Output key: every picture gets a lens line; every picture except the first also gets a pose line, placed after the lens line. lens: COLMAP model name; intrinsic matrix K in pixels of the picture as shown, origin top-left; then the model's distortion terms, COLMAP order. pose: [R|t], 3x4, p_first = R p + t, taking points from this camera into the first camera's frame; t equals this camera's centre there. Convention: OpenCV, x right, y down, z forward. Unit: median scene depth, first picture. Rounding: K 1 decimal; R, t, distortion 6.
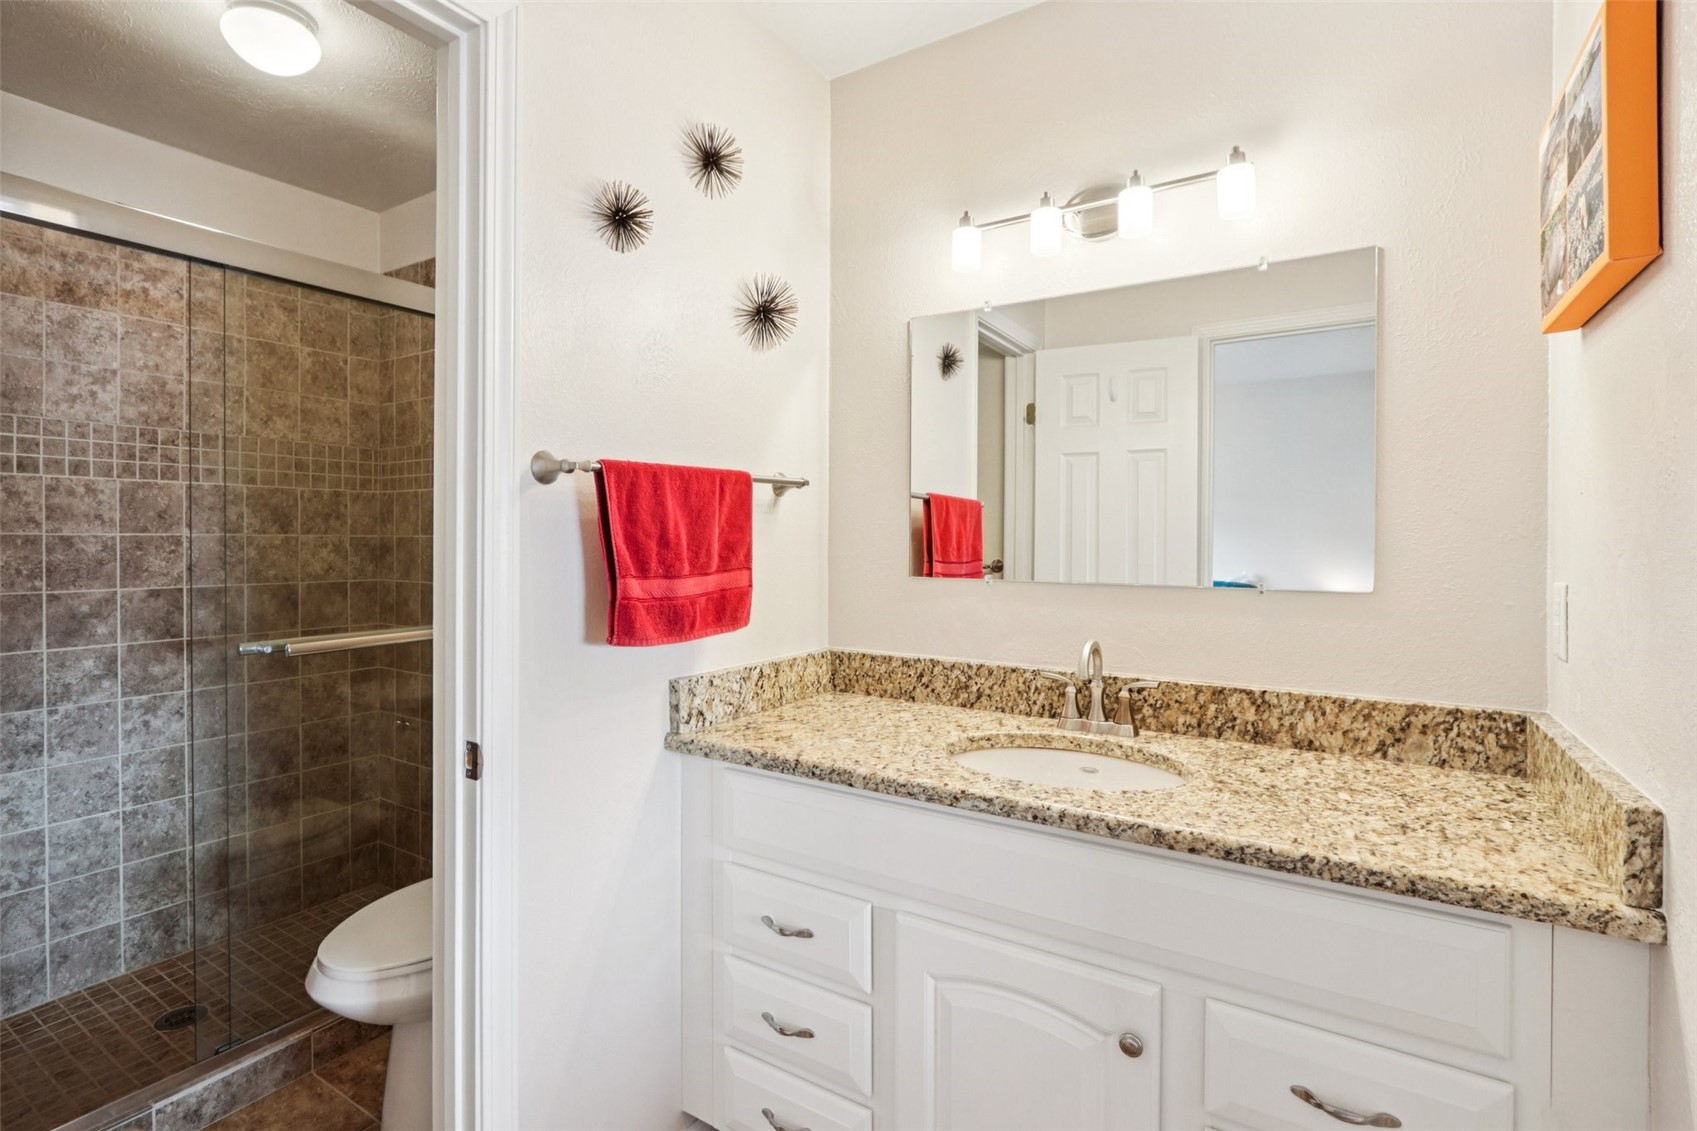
lens RADIAL K [[801.8, 0, 835.6], [0, 801.8, 545.6], [0, 0, 1]] dist [-0.012692, 0.002141]
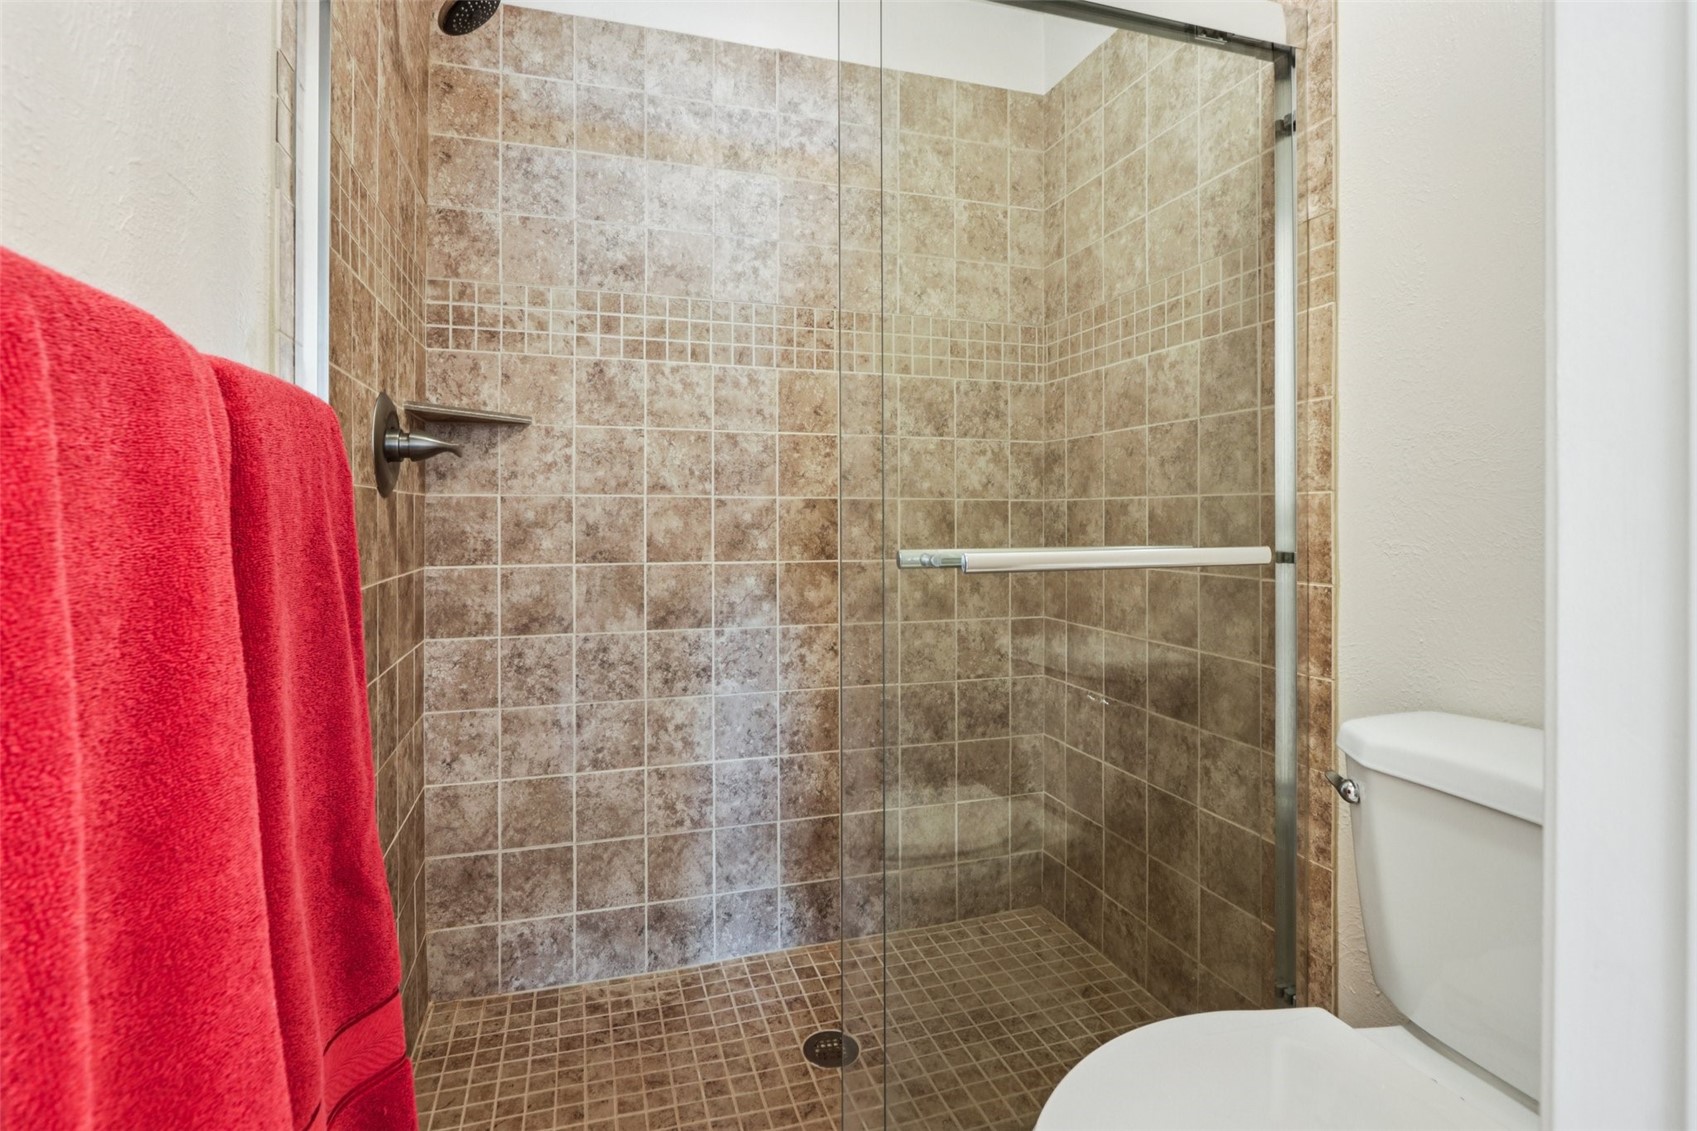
lens RADIAL K [[788.0, 0, 821.4], [0, 788.0, 550.6], [0, 0, 1]] dist [0.001346, -0.000077]
pose [[0.752102, 0.016827, -0.658832, -0.306438], [0.000175, 0.999669, 0.025732, 0.089113], [0.659047, -0.019468, 0.751850, 0.390238]]
